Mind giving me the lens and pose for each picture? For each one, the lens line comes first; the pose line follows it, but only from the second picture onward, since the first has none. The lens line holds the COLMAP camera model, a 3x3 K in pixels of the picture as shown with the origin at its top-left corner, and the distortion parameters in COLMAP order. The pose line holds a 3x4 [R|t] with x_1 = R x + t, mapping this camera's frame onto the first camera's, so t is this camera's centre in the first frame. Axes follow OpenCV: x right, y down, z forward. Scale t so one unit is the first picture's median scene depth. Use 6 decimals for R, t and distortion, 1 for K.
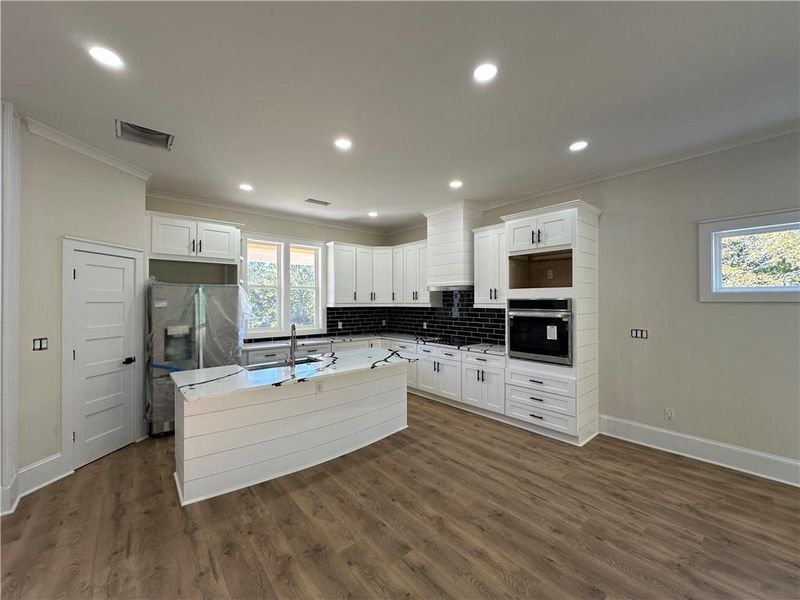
lens RADIAL K [[318.9, 0, 400.0], [0, 318.9, 300.0], [0, 0, 1]] dist [-0.000029, -0.000136]
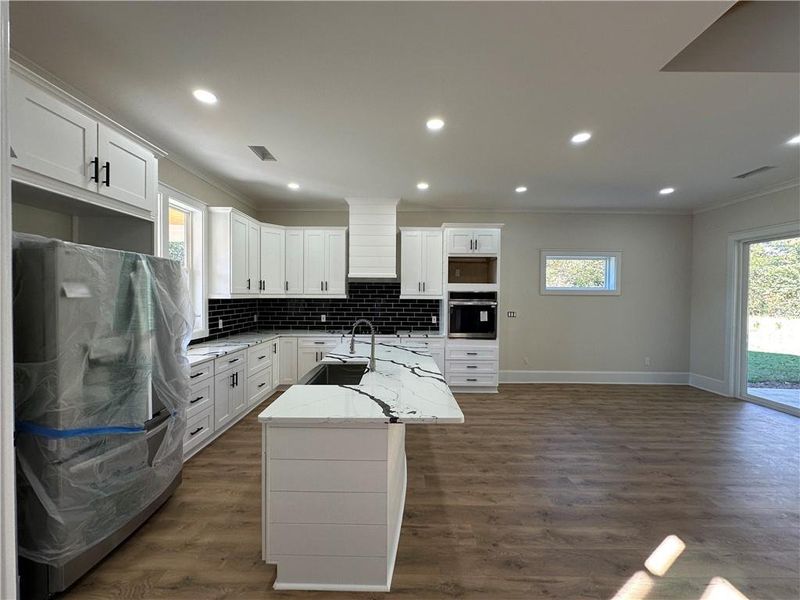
lens RADIAL K [[318.9, 0, 400.0], [0, 318.9, 300.0], [0, 0, 1]] dist [-0.000029, -0.000136]
pose [[0.651661, -0.005283, 0.758492, -0.701273], [-0.012712, 0.999759, 0.017885, 0.010403], [-0.758404, -0.021297, 0.651437, 0.330388]]
